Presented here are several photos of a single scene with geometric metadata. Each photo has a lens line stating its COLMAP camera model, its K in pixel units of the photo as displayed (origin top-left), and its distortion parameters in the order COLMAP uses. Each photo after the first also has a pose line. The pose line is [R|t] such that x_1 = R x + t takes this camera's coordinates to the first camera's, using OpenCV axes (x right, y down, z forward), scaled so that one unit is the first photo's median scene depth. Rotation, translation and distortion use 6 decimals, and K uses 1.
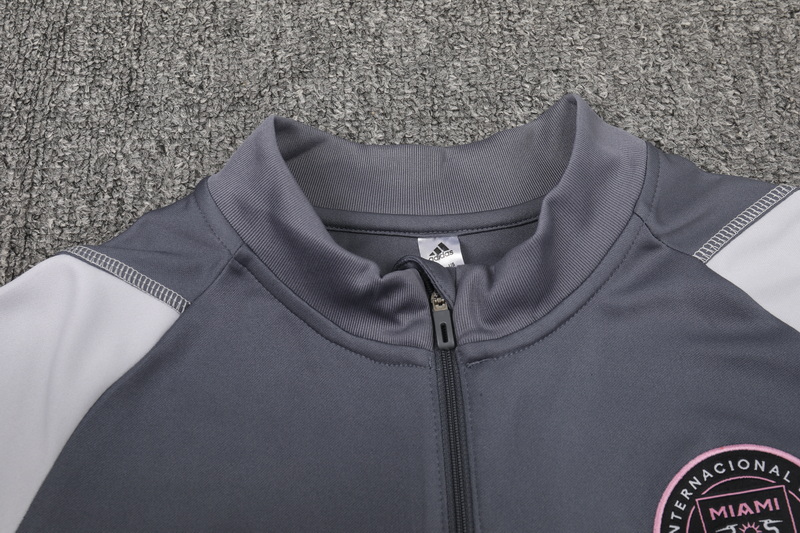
lens RADIAL K [[1001.7, 0, 396.7], [0, 1001.7, 264.4], [0, 0, 1]] dist [0.005535, 0.000000]
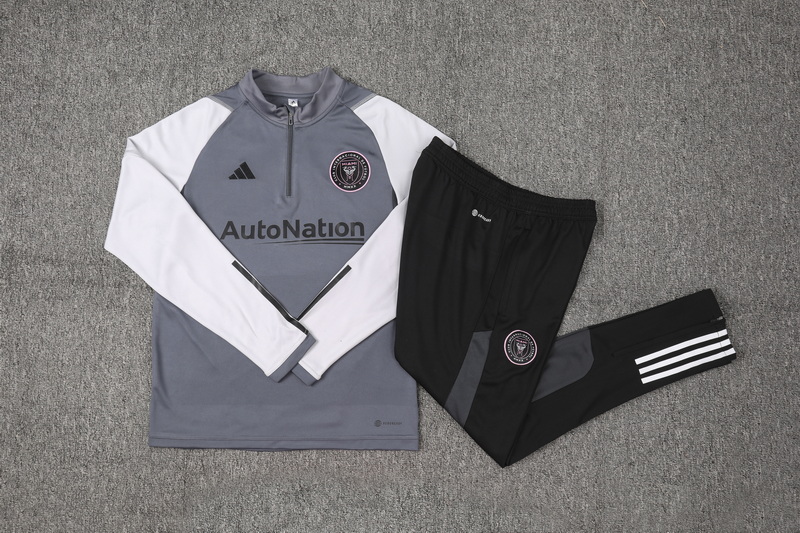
lens RADIAL K [[774.0, 0, 406.0], [0, 774.0, 264.0], [0, 0, 1]] dist [-0.004616, 0.000000]
pose [[0.996634, 0.075303, 0.032409, 0.480419], [-0.081039, 0.964680, 0.250650, -0.220953], [-0.012390, -0.252432, 0.967535, -2.444955]]
